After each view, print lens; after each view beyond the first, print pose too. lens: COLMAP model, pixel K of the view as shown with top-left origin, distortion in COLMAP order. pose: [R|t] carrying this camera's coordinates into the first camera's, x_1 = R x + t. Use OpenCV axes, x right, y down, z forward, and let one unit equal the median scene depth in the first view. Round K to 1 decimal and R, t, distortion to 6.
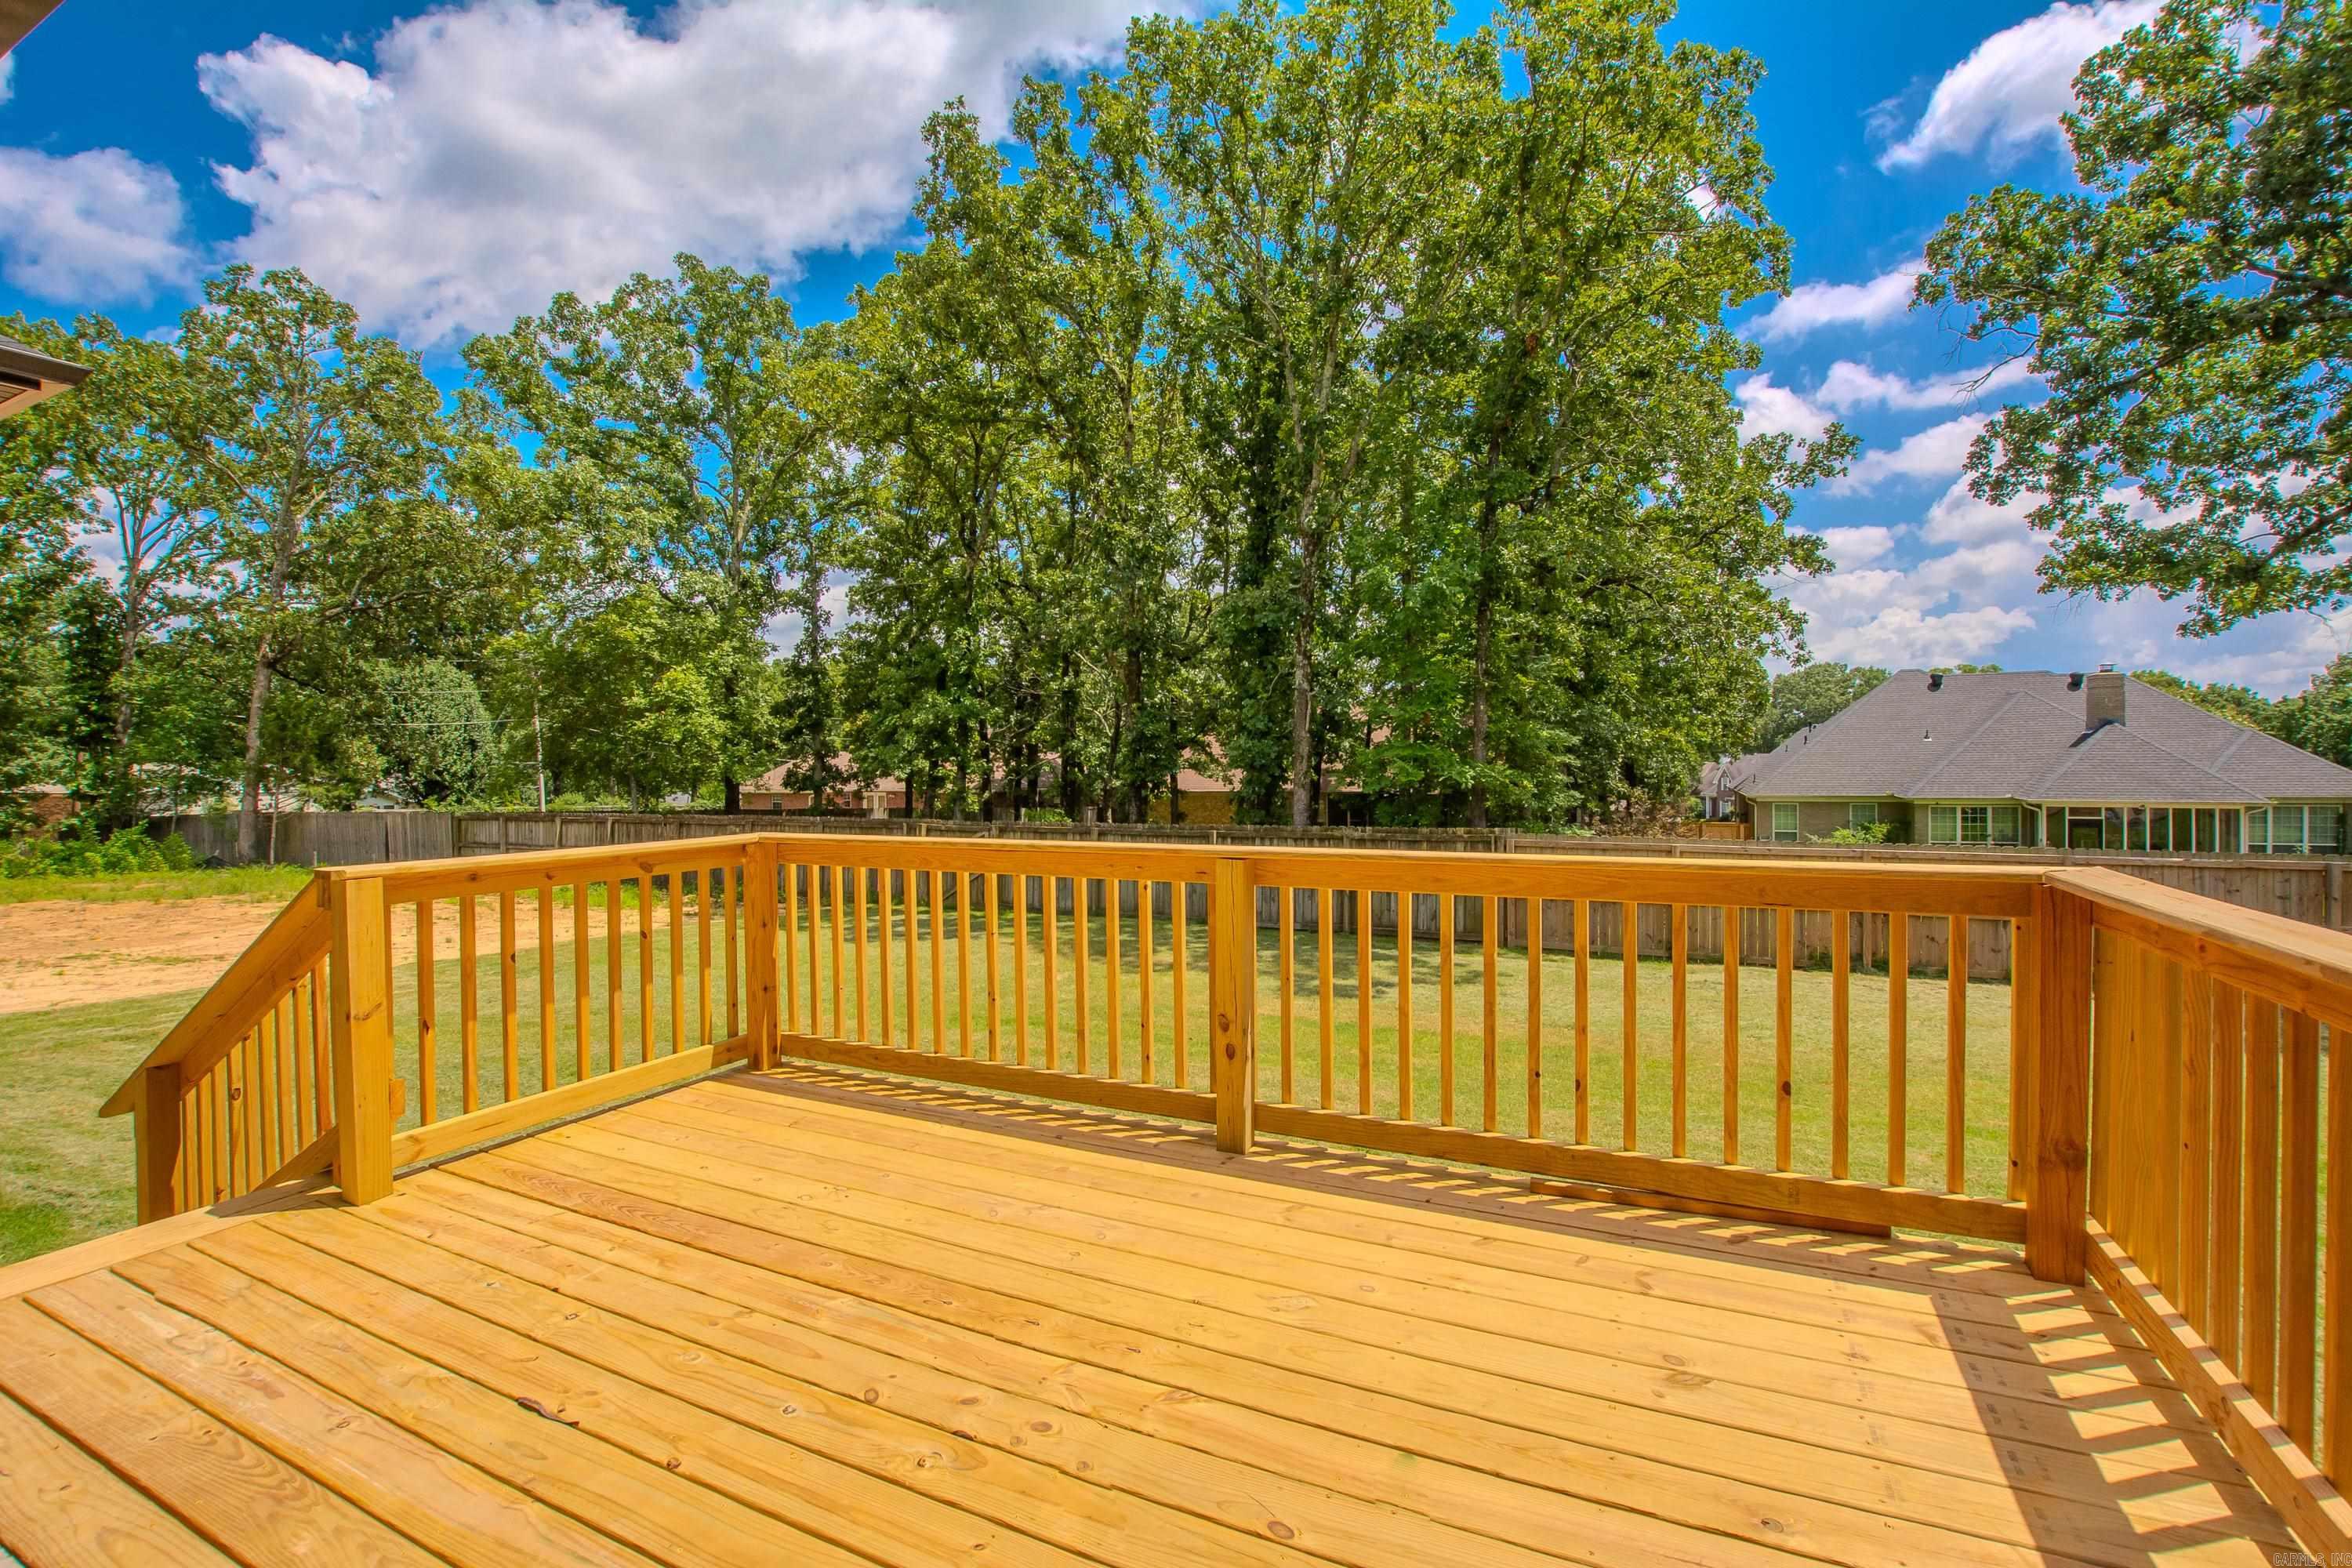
lens RADIAL K [[1034.1, 0, 1176.0], [0, 1034.1, 784.0], [0, 0, 1]] dist [-0.028646, 0.000236]
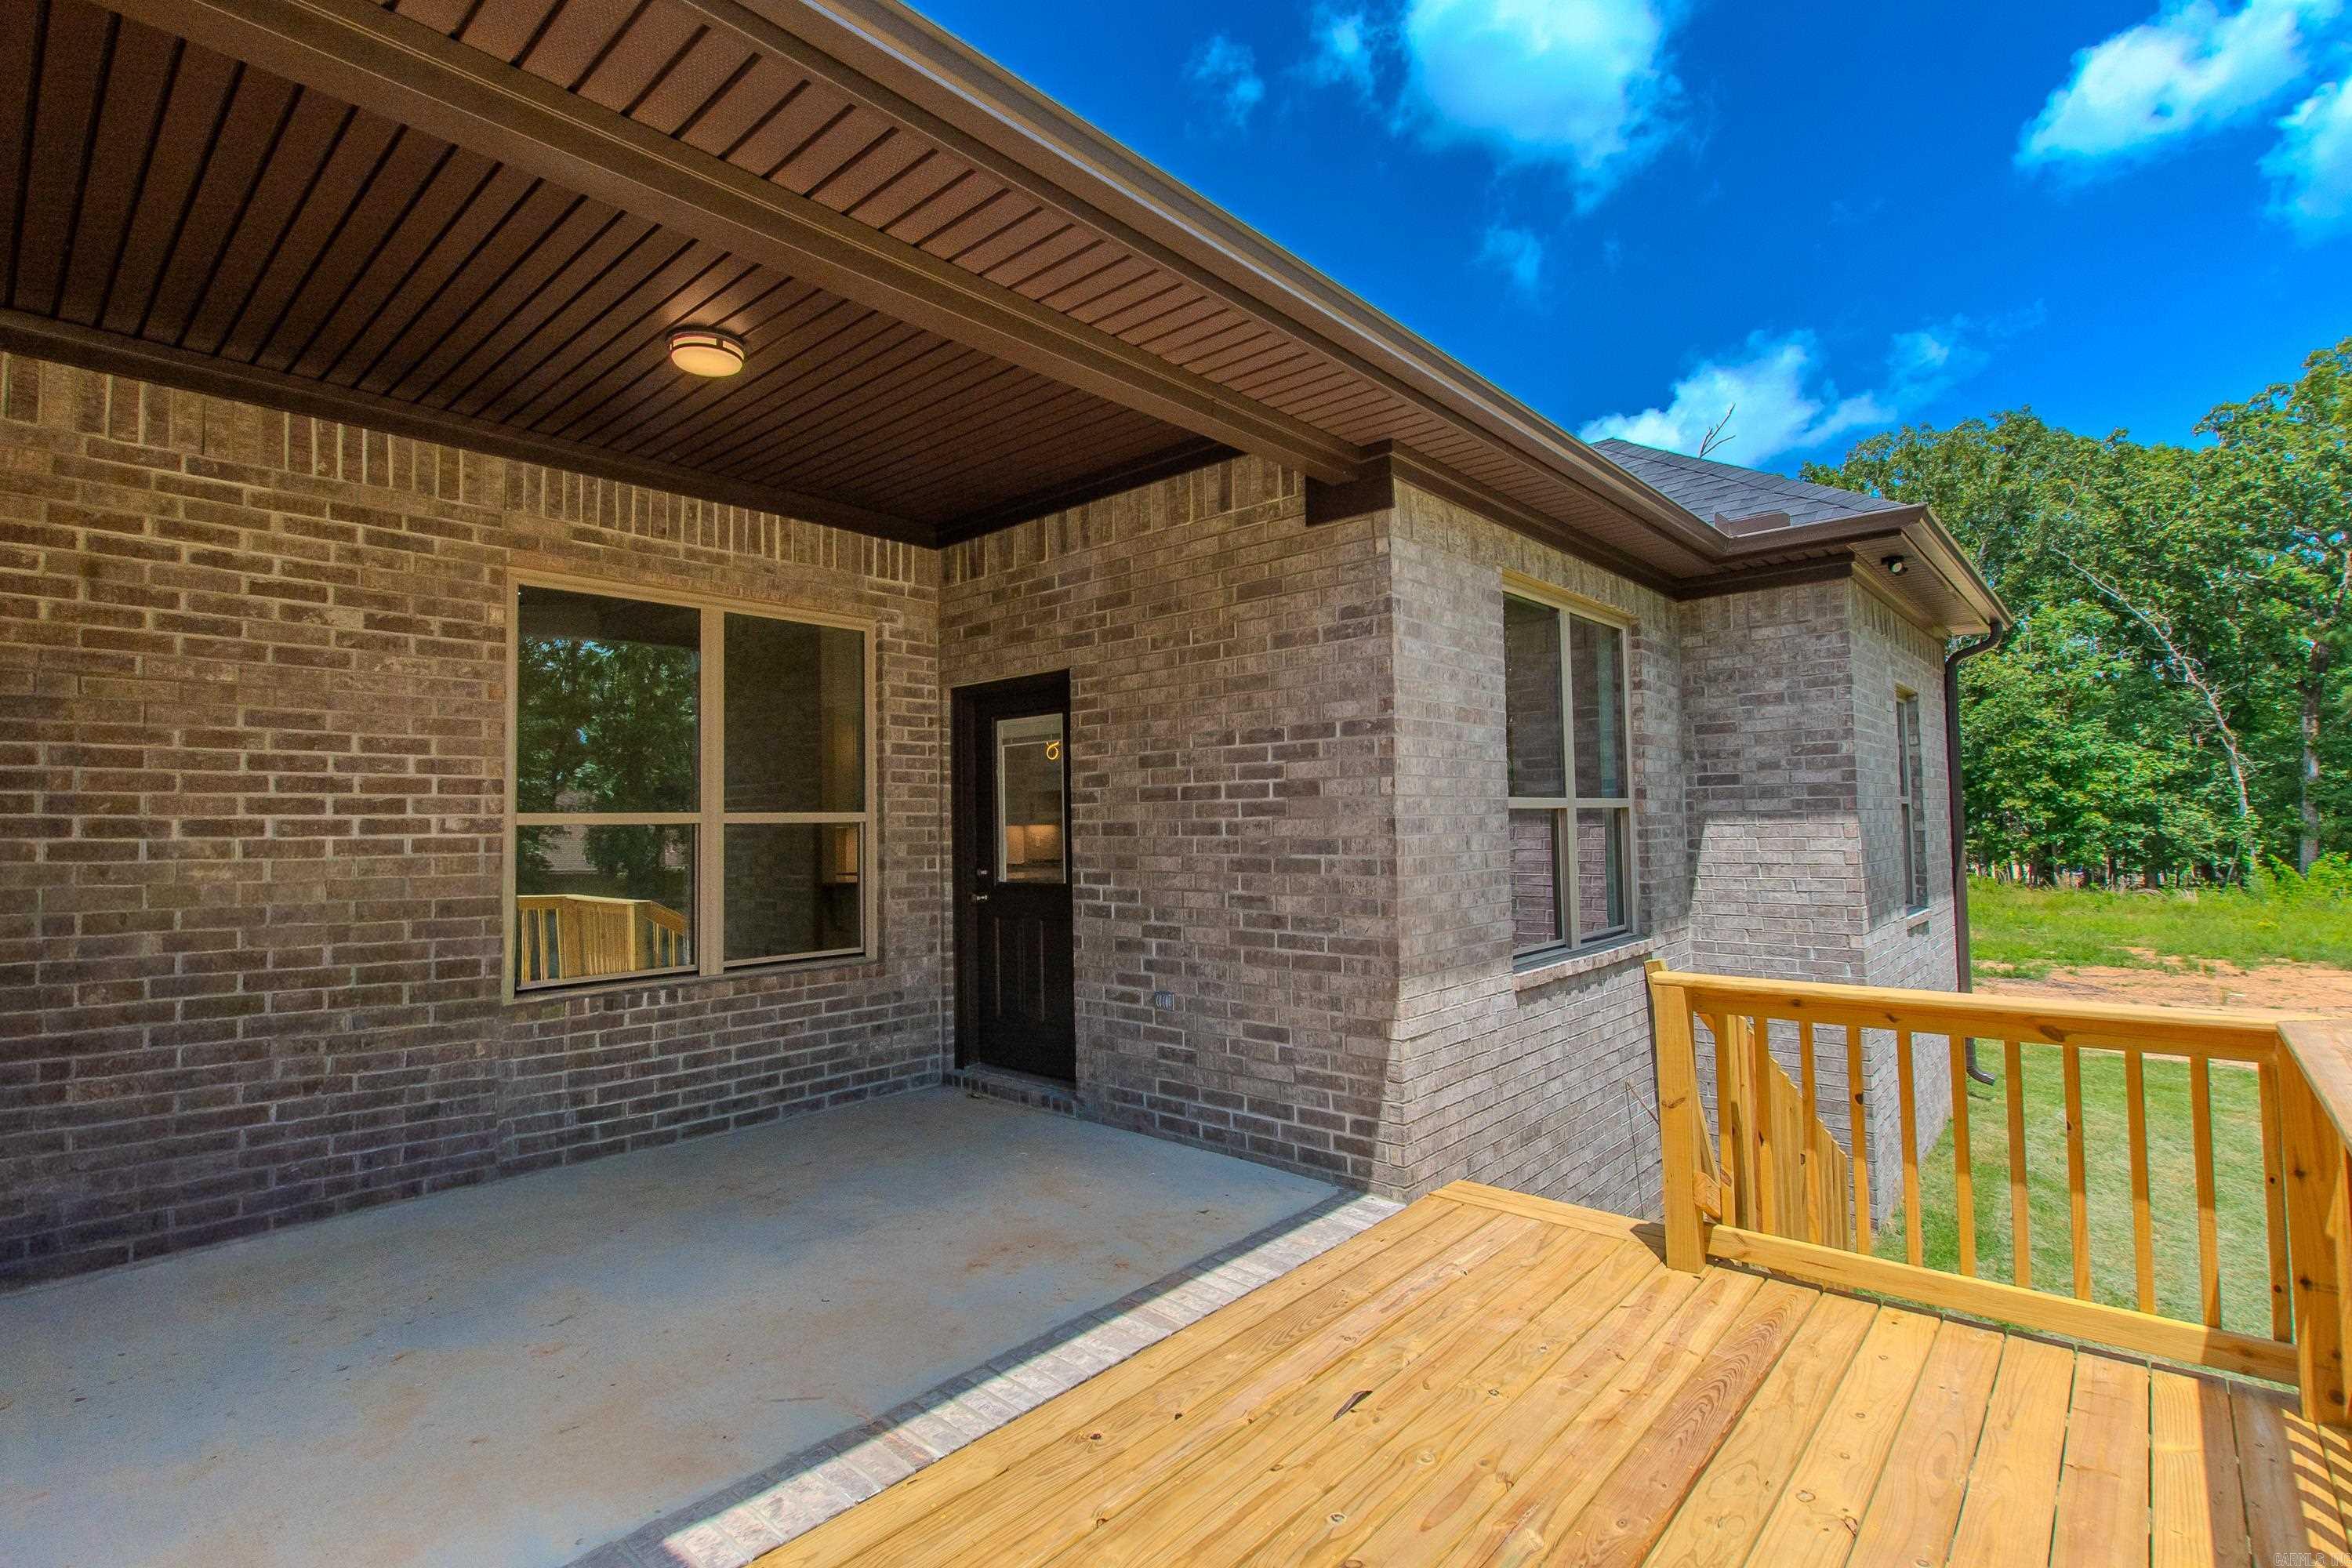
lens RADIAL K [[1099.3, 0, 1155.8], [0, 1099.3, 792.3], [0, 0, 1]] dist [0.000926, 0.000037]
pose [[-0.264284, -0.013774, -0.964347, 0.077119], [0.002377, 0.999886, -0.014933, -0.015021], [0.964442, -0.006239, -0.264221, 0.102320]]
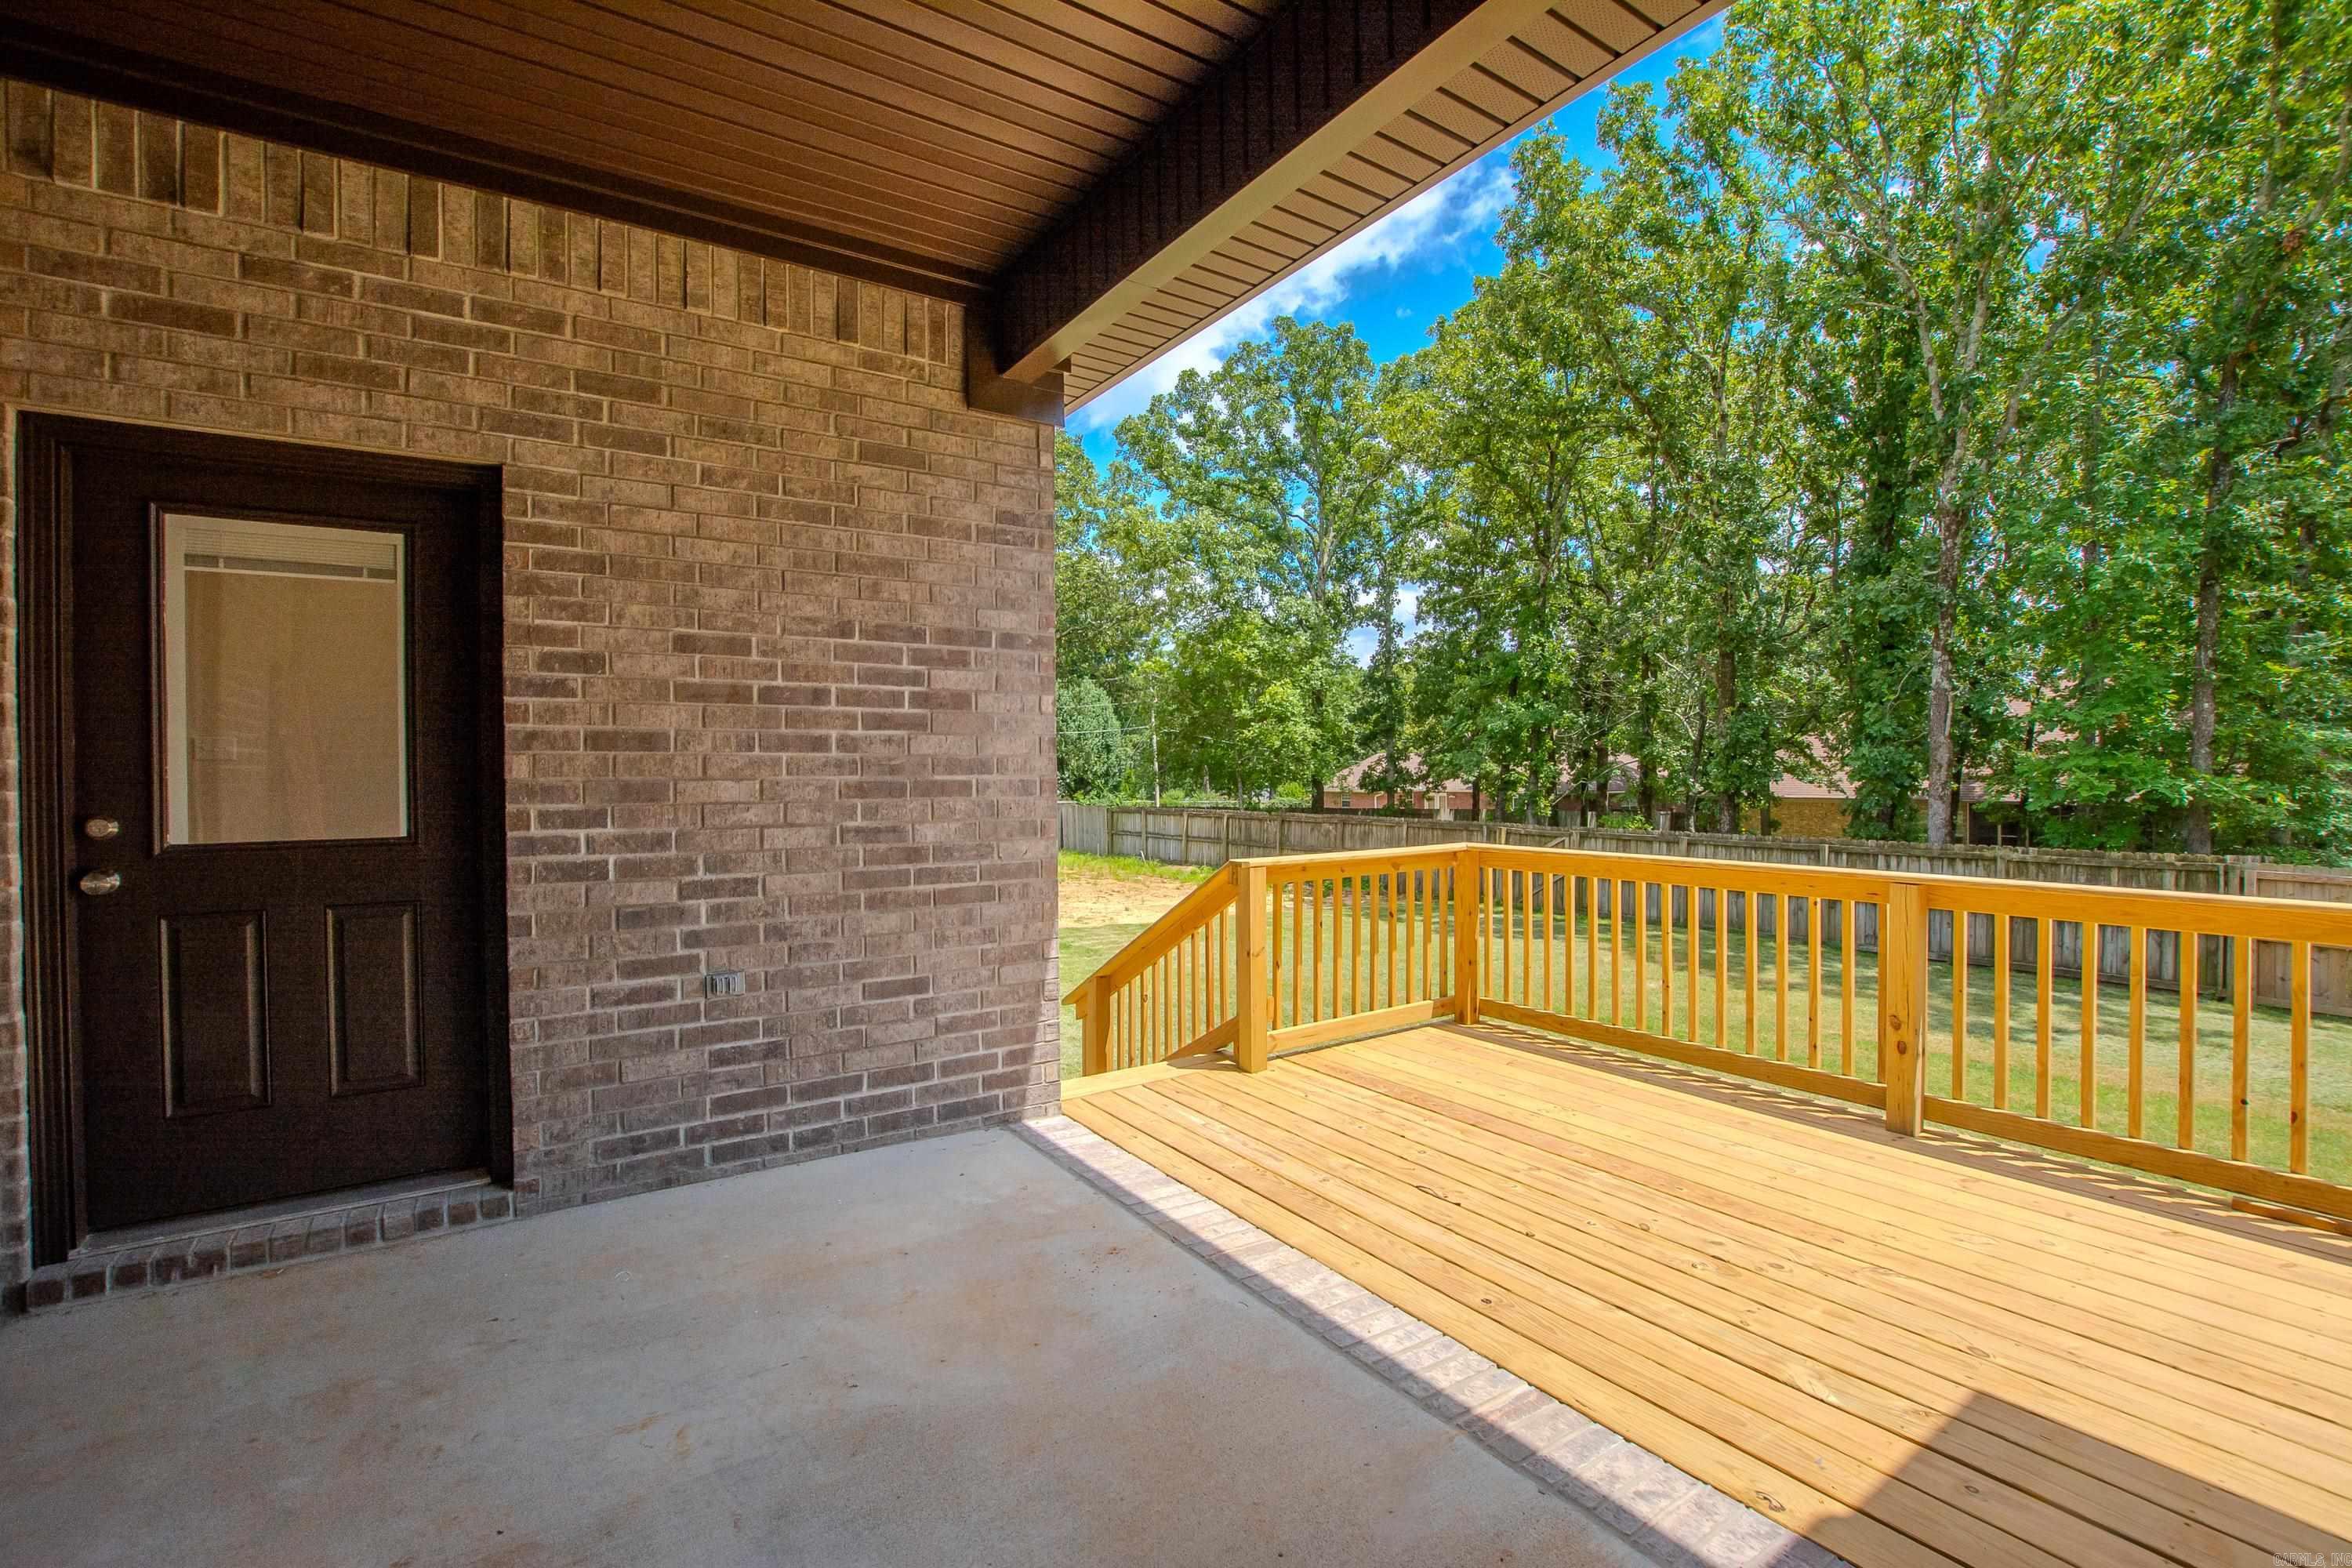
lens RADIAL K [[1029.4, 0, 1189.5], [0, 1029.4, 783.3], [0, 0, 1]] dist [-0.035628, 0.005950]
pose [[0.872862, 0.011390, -0.487834, -0.014760], [-0.011219, 0.999932, 0.003273, -0.005672], [0.487838, 0.002616, 0.872930, -0.061151]]
